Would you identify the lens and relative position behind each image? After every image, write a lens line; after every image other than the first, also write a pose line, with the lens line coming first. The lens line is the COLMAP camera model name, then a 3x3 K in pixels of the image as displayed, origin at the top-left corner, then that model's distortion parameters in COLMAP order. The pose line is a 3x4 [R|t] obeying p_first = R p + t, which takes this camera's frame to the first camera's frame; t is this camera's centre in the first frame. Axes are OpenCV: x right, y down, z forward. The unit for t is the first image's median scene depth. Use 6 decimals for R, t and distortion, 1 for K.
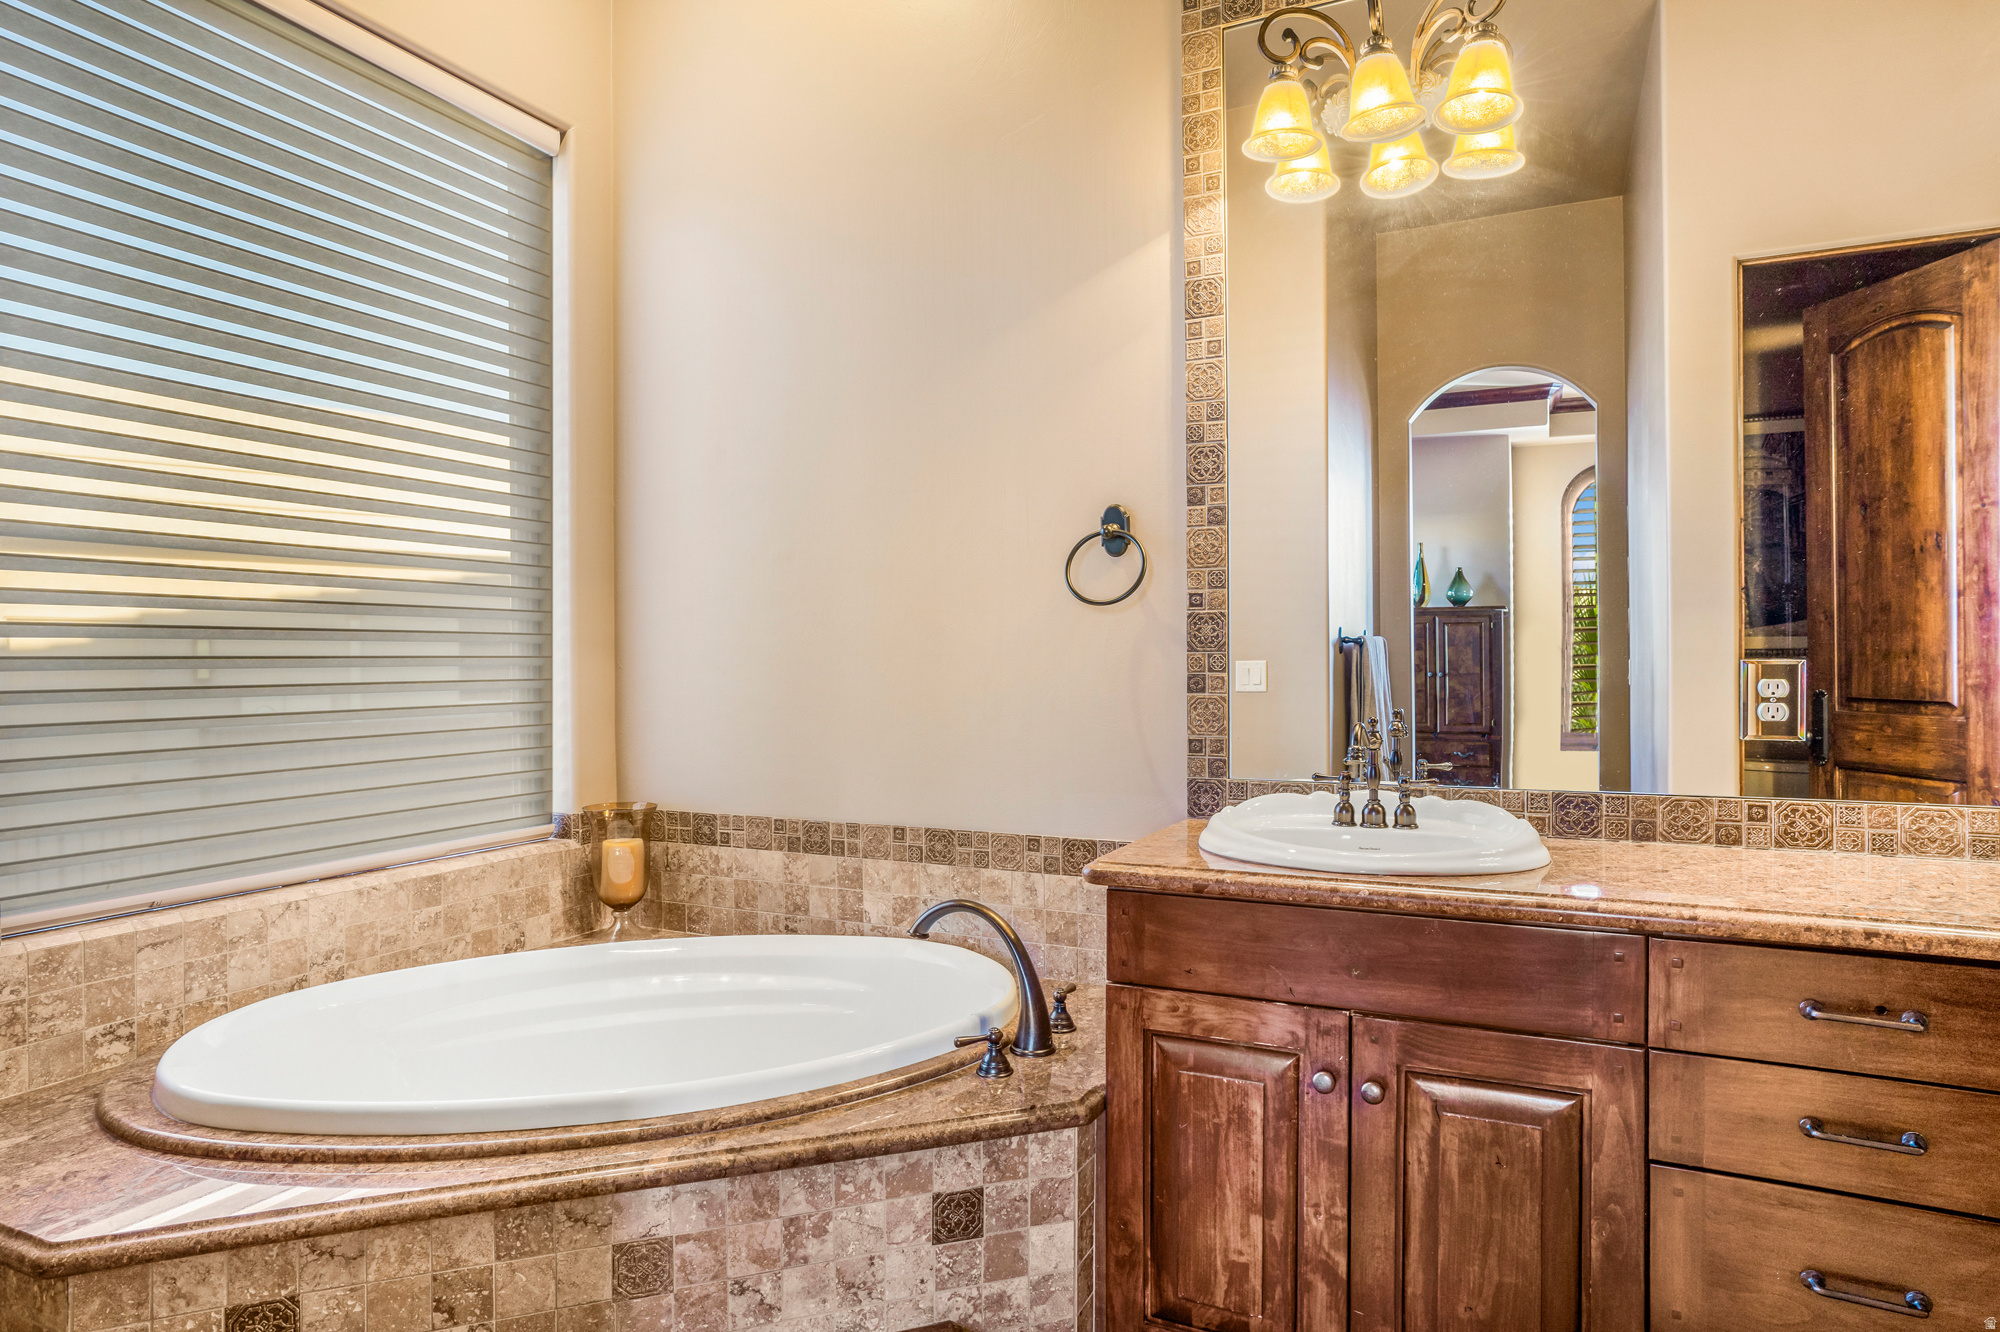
lens RADIAL K [[1131.7, 0, 1000.0], [0, 1131.7, 666.0], [0, 0, 1]] dist [-0.051913, 0.042467]
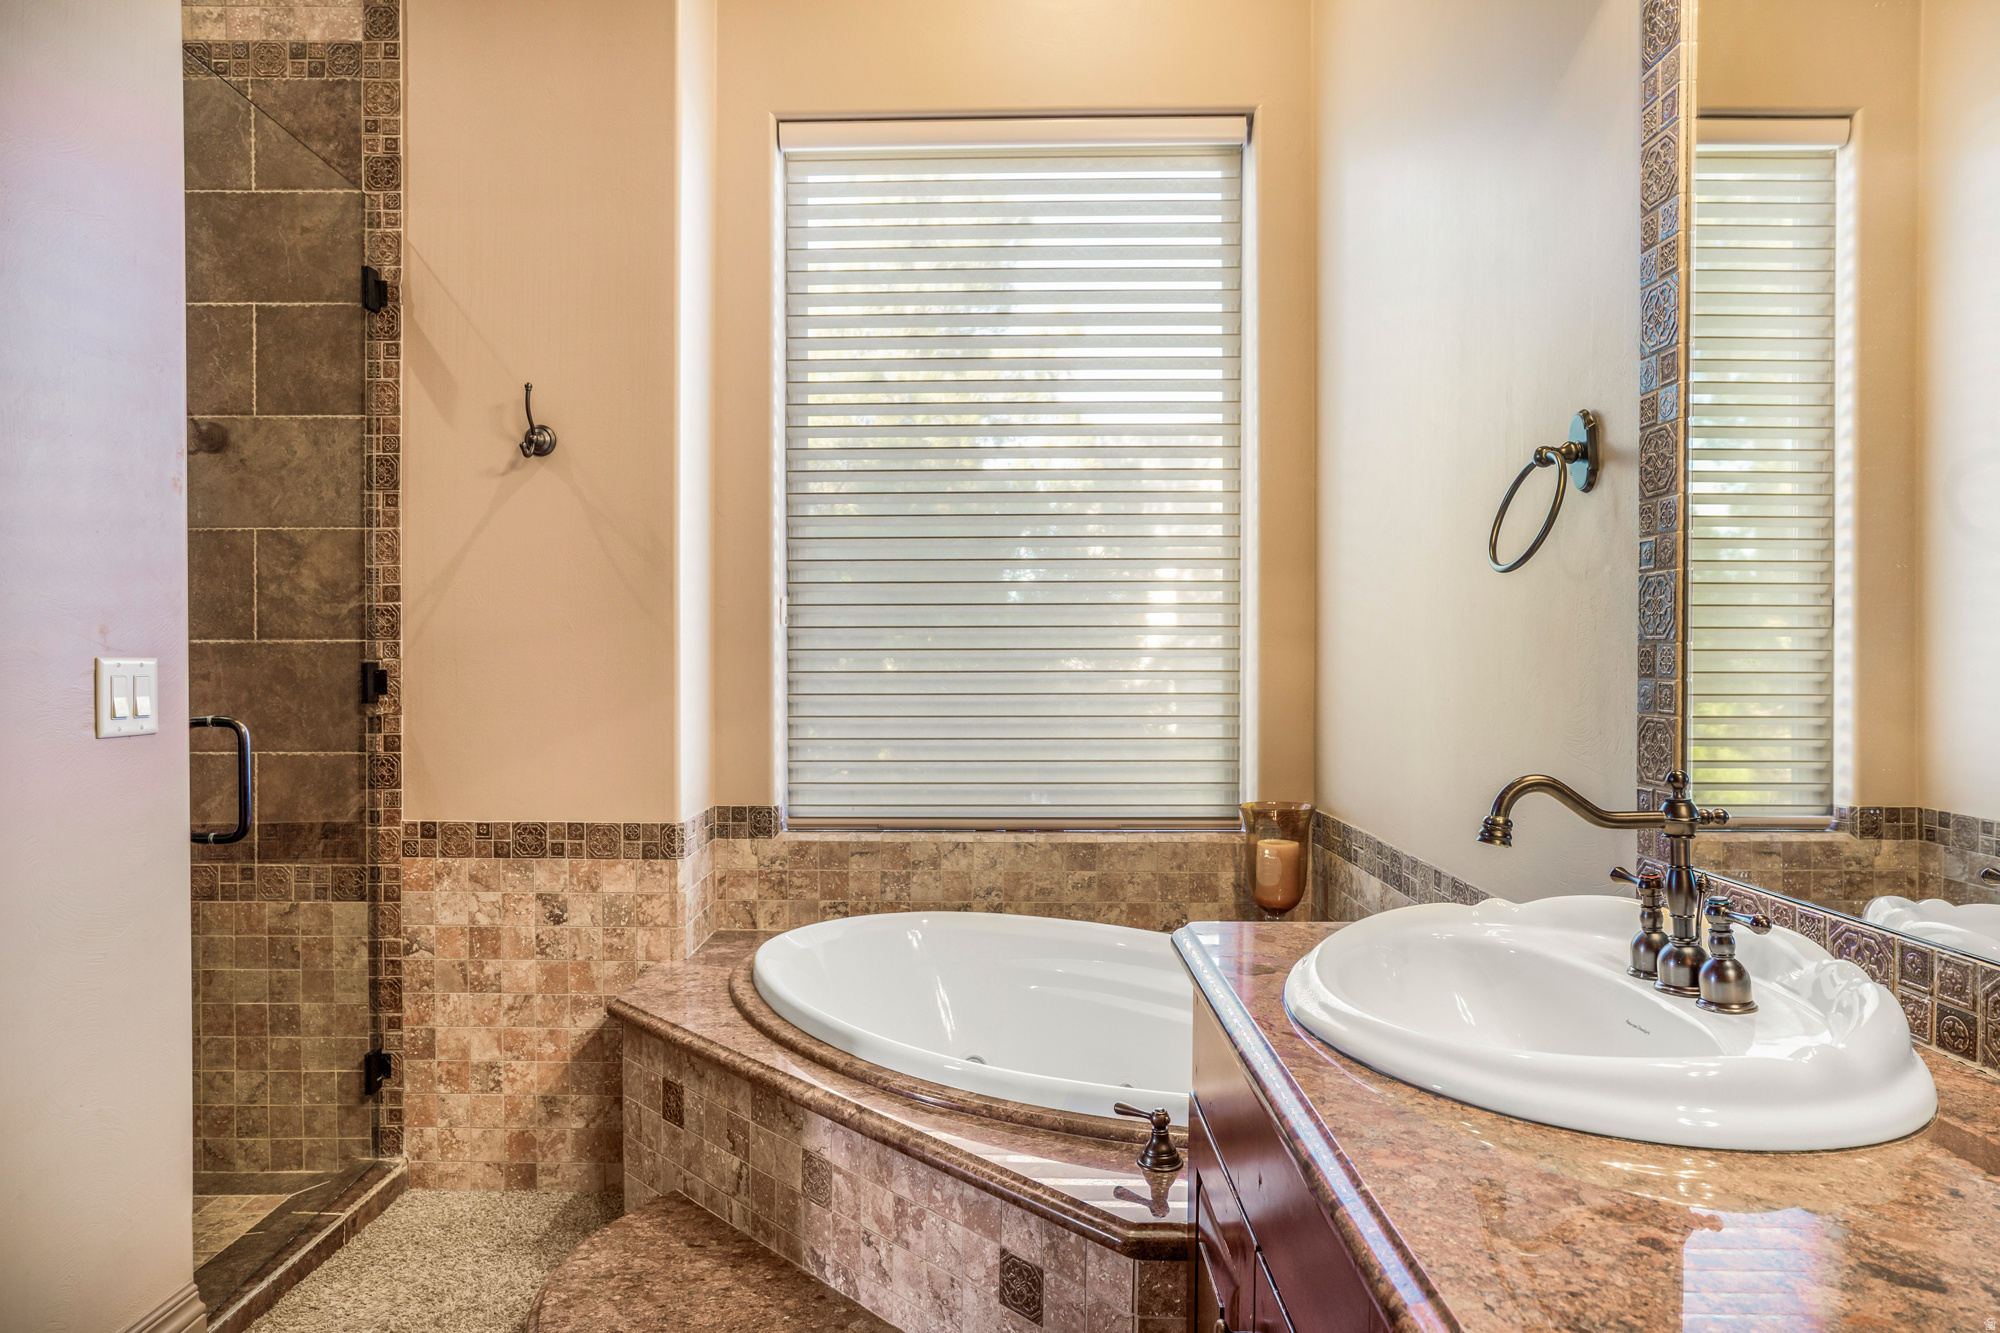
lens RADIAL K [[1195.2, 0, 1000.0], [0, 1195.2, 666.5], [0, 0, 1]] dist [-0.033287, 0.000017]
pose [[0.429513, 0.010995, -0.902994, 0.616949], [-0.006248, 0.999938, 0.009203, -0.001714], [0.903039, 0.001689, 0.429555, 0.460007]]
